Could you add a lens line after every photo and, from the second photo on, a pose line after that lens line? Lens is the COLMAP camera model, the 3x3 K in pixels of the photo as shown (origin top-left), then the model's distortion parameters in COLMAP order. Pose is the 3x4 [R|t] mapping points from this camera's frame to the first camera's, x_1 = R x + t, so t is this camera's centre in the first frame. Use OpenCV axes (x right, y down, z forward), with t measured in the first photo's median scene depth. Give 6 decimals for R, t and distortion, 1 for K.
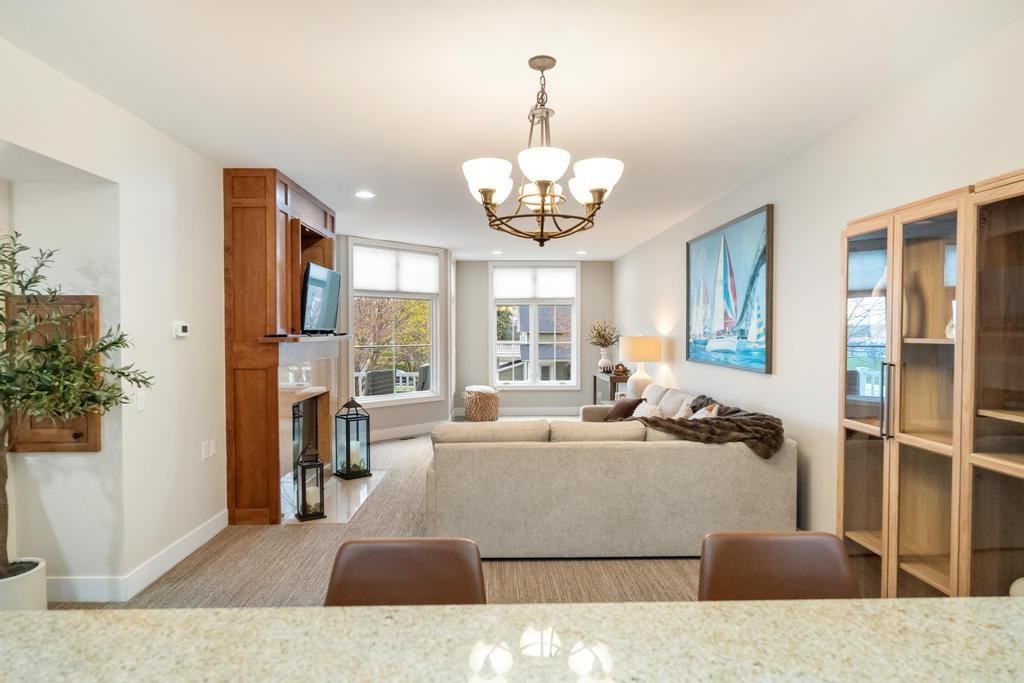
lens RADIAL K [[584.4, 0, 511.9], [0, 584.4, 344.2], [0, 0, 1]] dist [-0.001152, 0.000332]
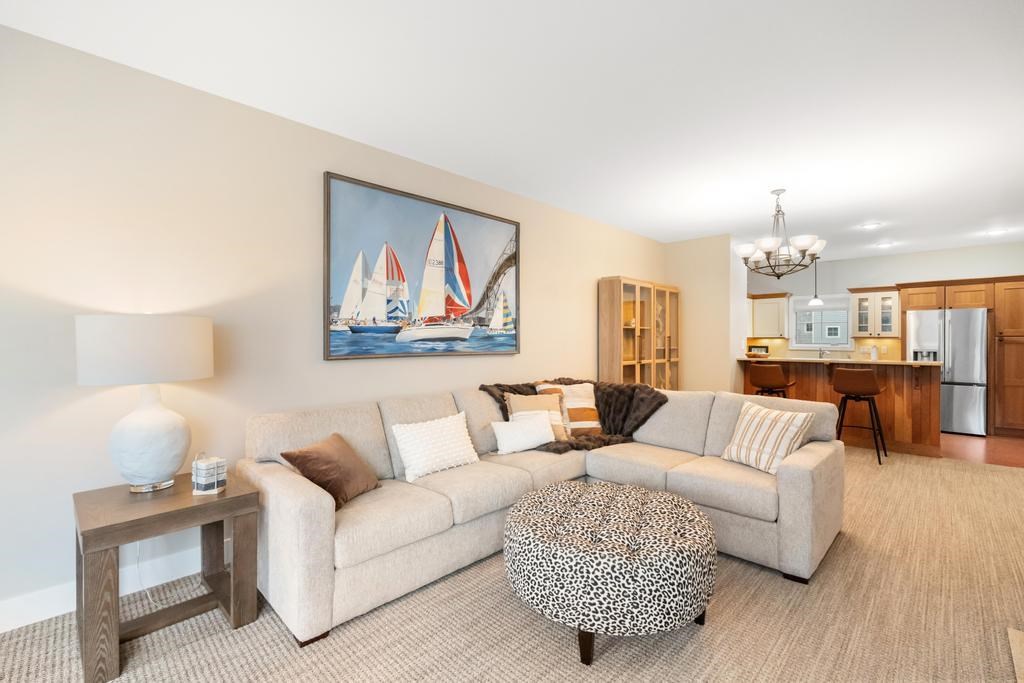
lens RADIAL K [[452.2, 0, 514.3], [0, 452.2, 338.0], [0, 0, 1]] dist [-0.000020, -0.000032]
pose [[-0.700108, 0.002691, 0.714032, -0.254869], [0.017665, 0.999752, 0.013554, 0.002497], [-0.713819, 0.022103, -0.699982, 1.620453]]
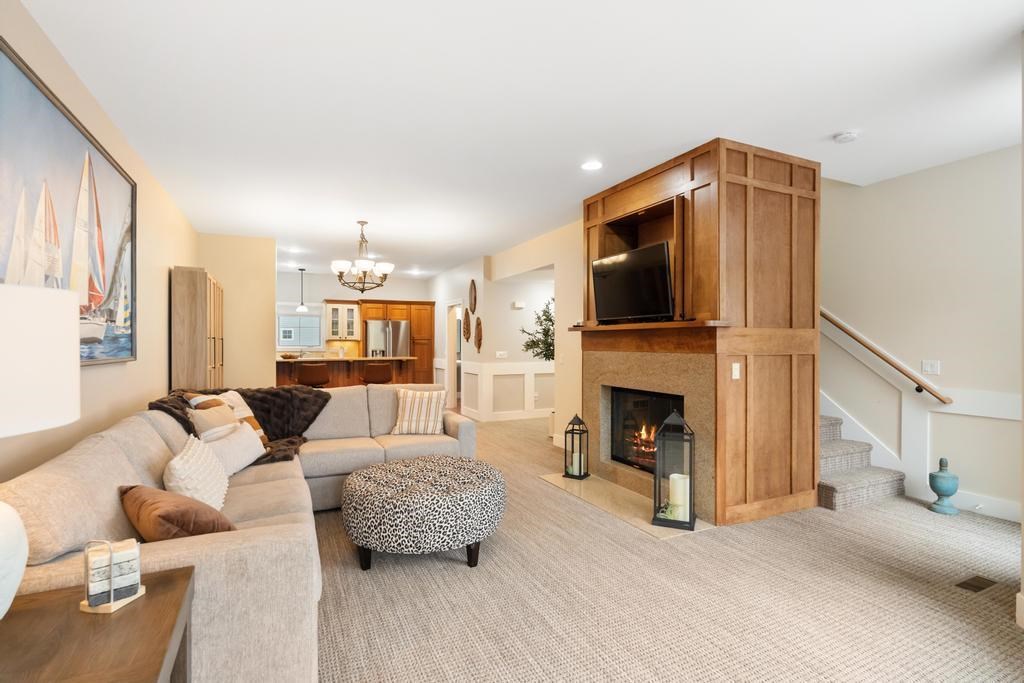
lens RADIAL K [[488.7, 0, 512.0], [0, 488.7, 341.5], [0, 0, 1]] dist [-0.001760, 0.000133]
pose [[-0.914097, 0.000083, -0.405496, 0.186831], [-0.009452, 0.999724, 0.021513, -0.003009], [0.405386, 0.023498, -0.913844, 1.877764]]
